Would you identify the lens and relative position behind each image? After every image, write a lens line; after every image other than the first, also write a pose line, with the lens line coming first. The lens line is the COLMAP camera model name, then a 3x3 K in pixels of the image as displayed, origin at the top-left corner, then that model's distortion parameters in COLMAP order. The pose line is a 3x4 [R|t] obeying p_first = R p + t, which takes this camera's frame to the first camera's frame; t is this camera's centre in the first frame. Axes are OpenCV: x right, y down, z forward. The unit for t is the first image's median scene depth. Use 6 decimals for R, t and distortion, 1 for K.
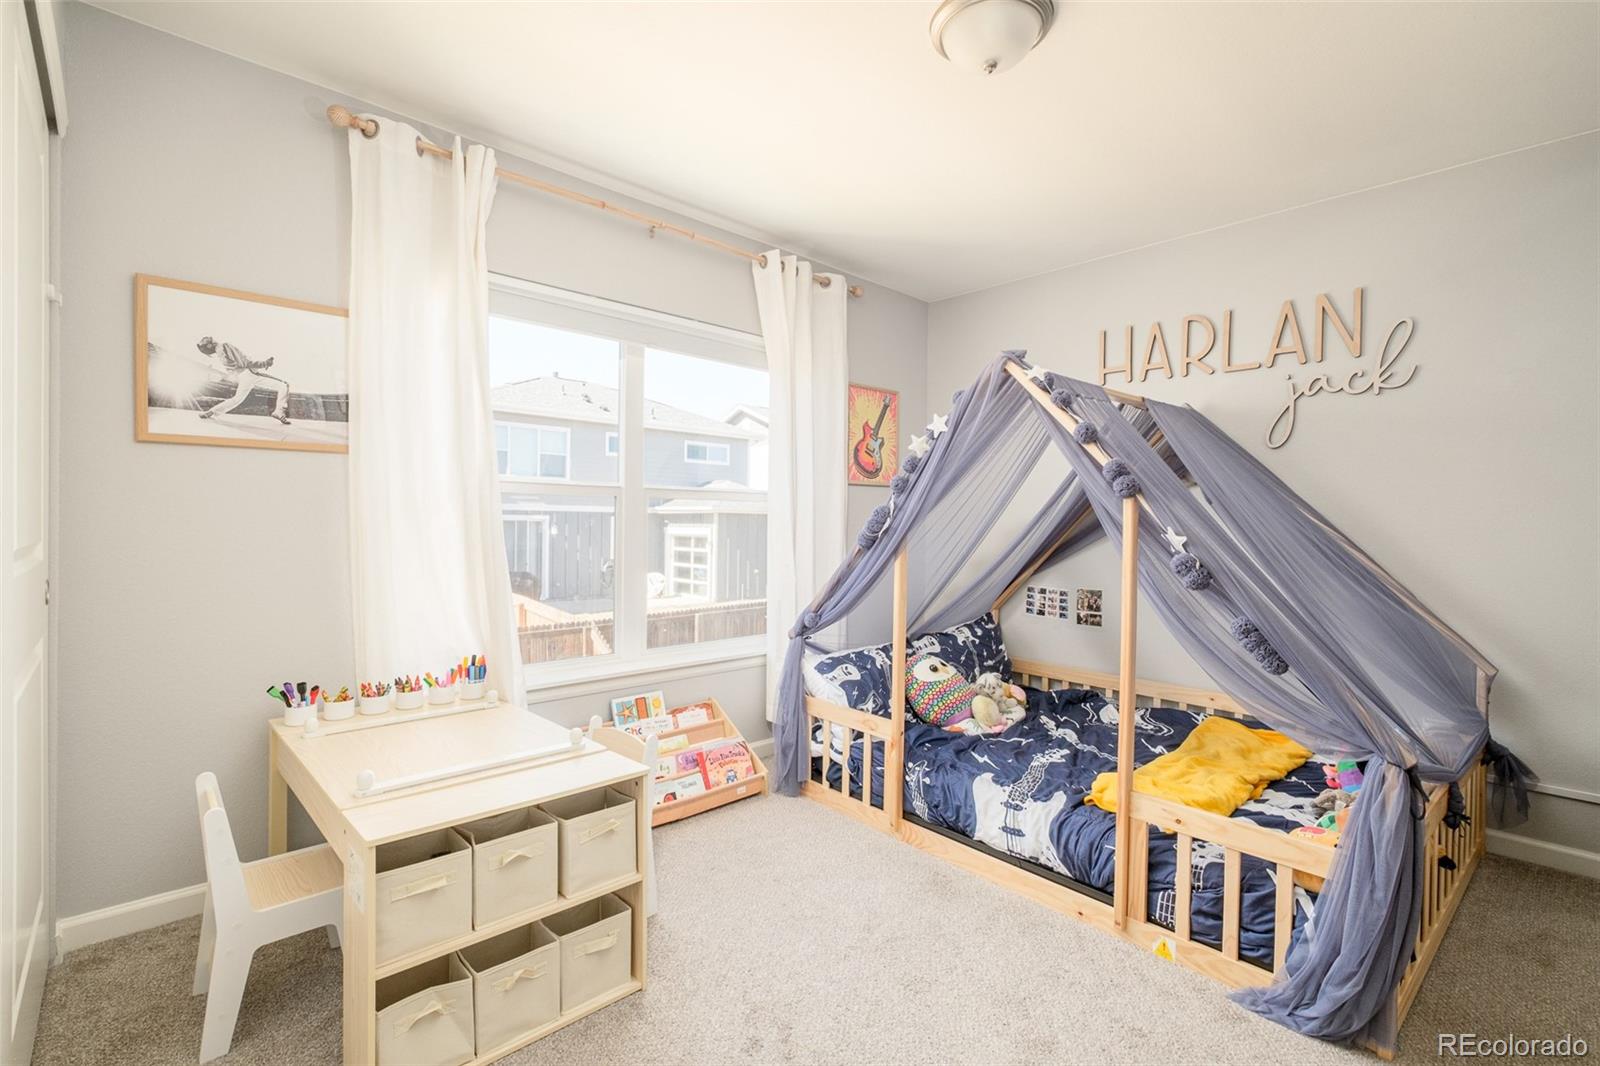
lens RADIAL K [[724.8, 0, 800.0], [0, 724.8, 533.0], [0, 0, 1]] dist [-0.002768, -0.000445]
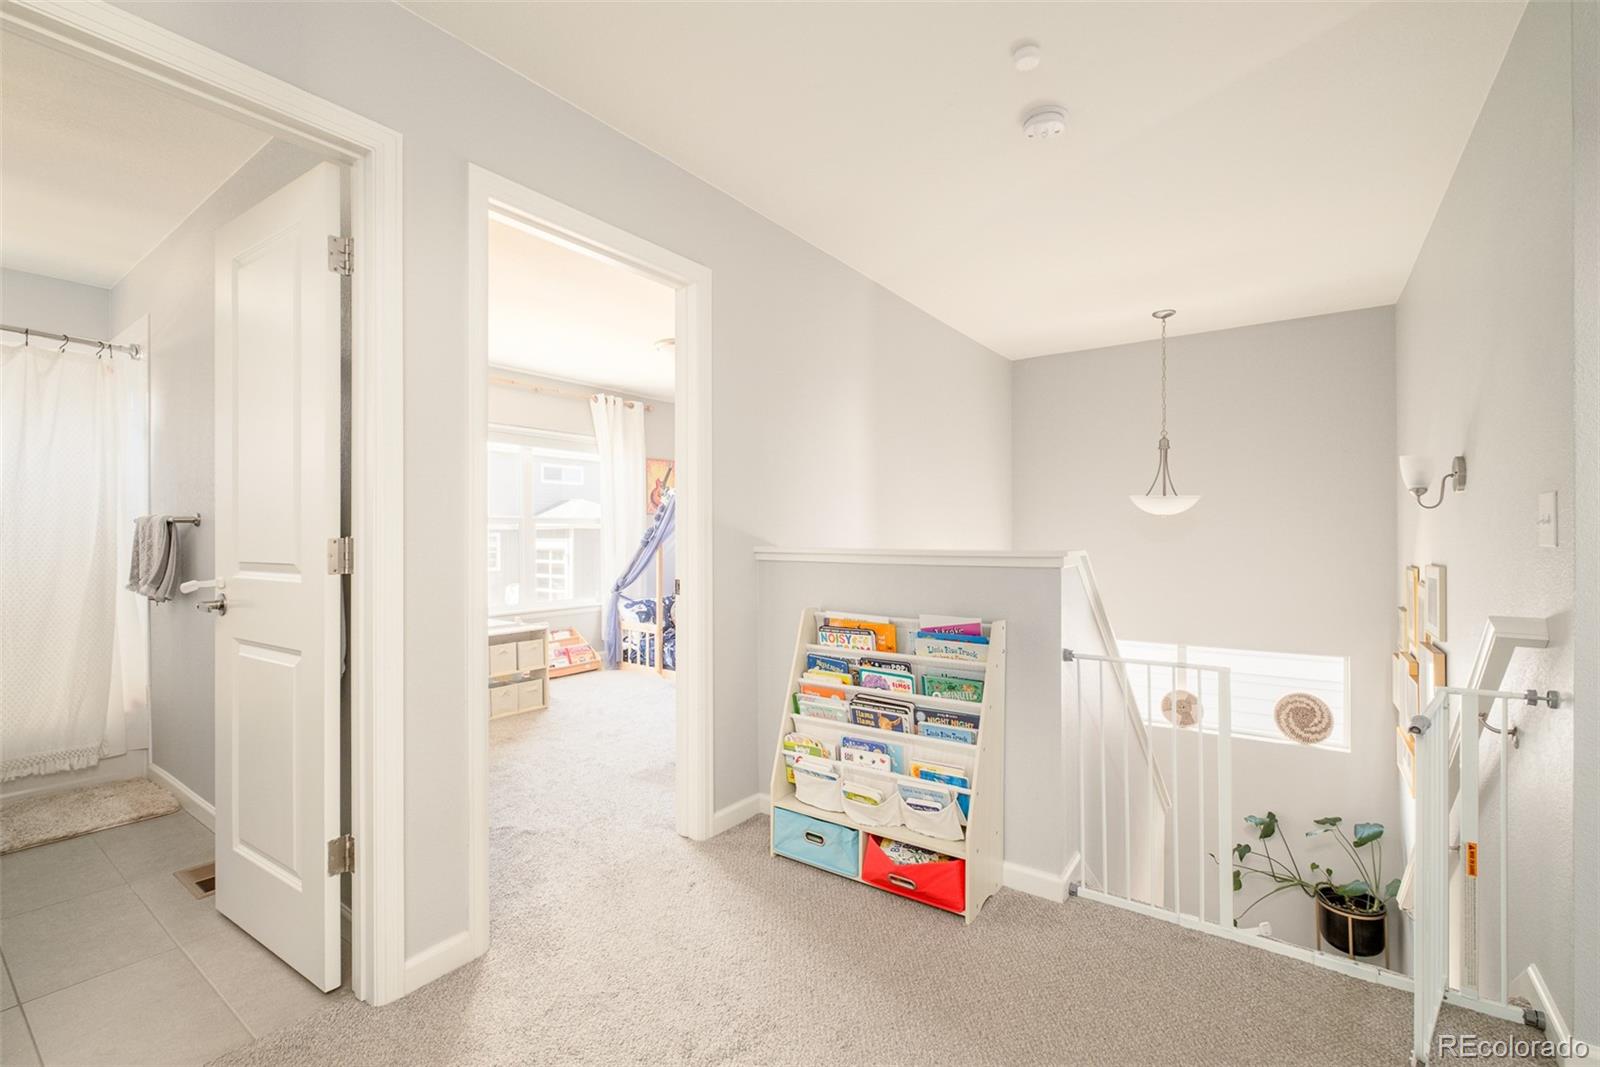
lens RADIAL K [[701.3, 0, 785.8], [0, 701.3, 537.4], [0, 0, 1]] dist [-0.004987, -0.000774]
pose [[0.983582, -0.018163, 0.179545, 0.119906], [0.020090, 0.999758, -0.008922, 0.020030], [-0.179339, 0.012383, 0.983709, -1.039795]]
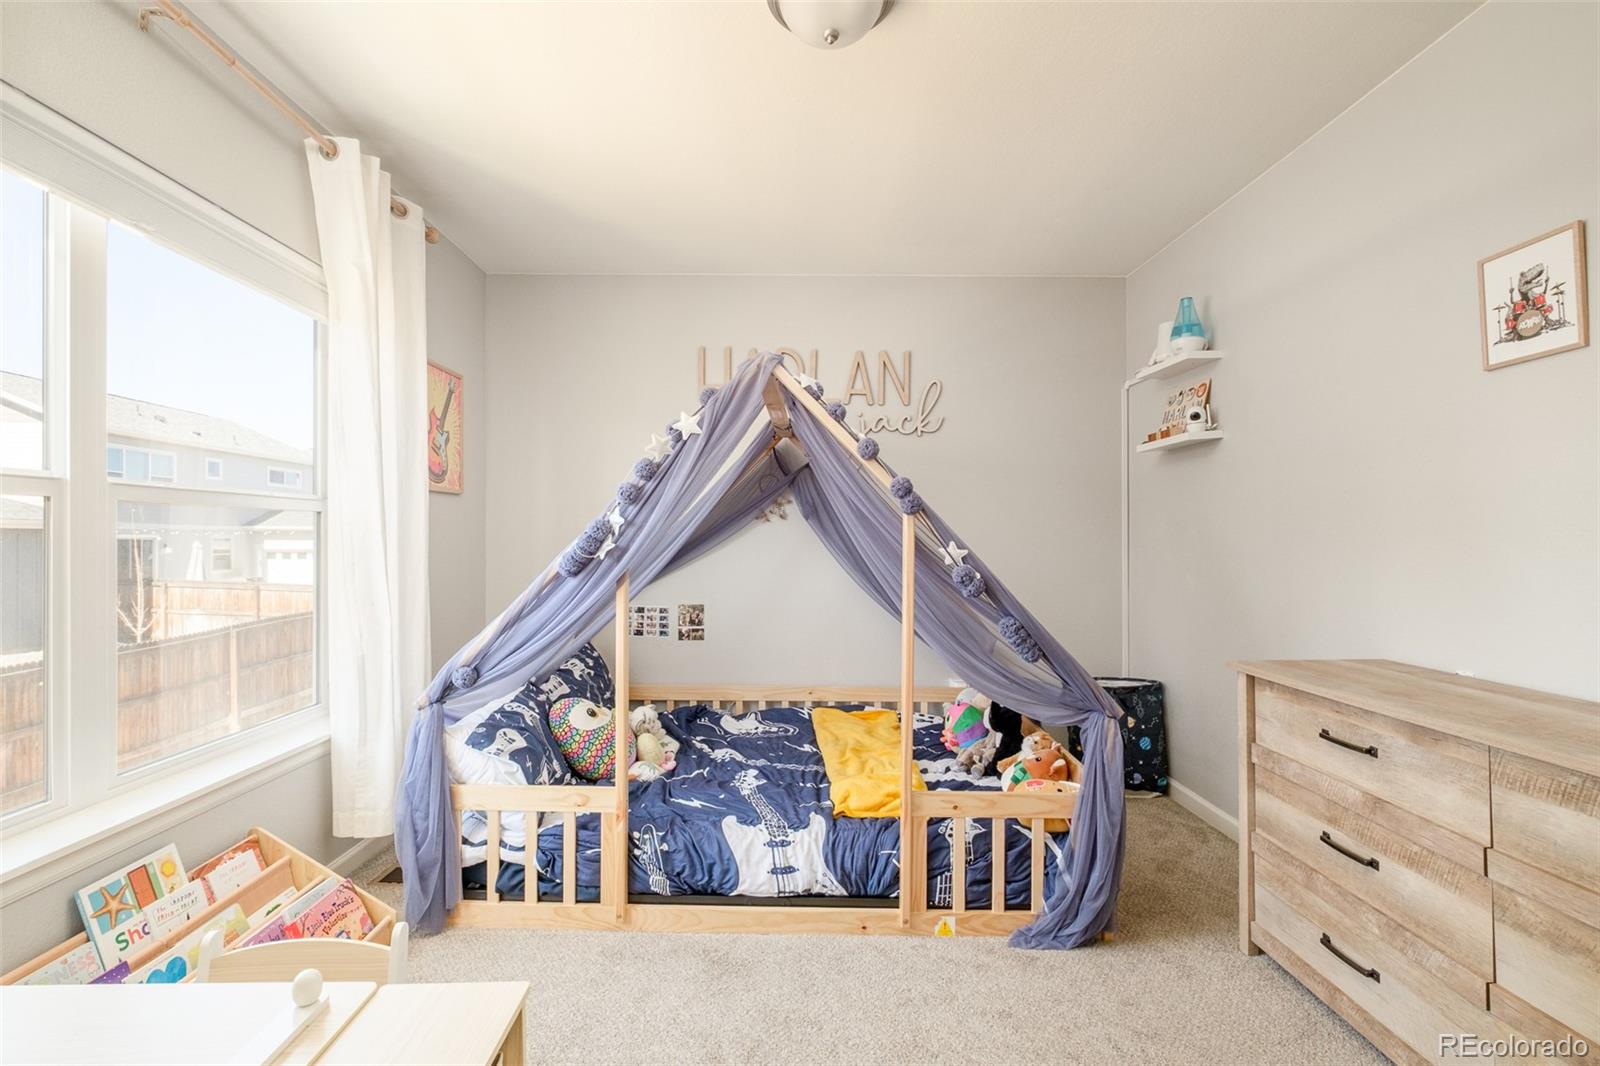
lens RADIAL K [[720.1, 0, 793.6], [0, 720.1, 540.9], [0, 0, 1]] dist [-0.002228, -0.000949]
pose [[0.677525, -0.014536, 0.735356, -0.286703], [0.019752, 0.999804, 0.001565, -0.009860], [-0.735234, 0.013464, 0.677679, 0.276208]]
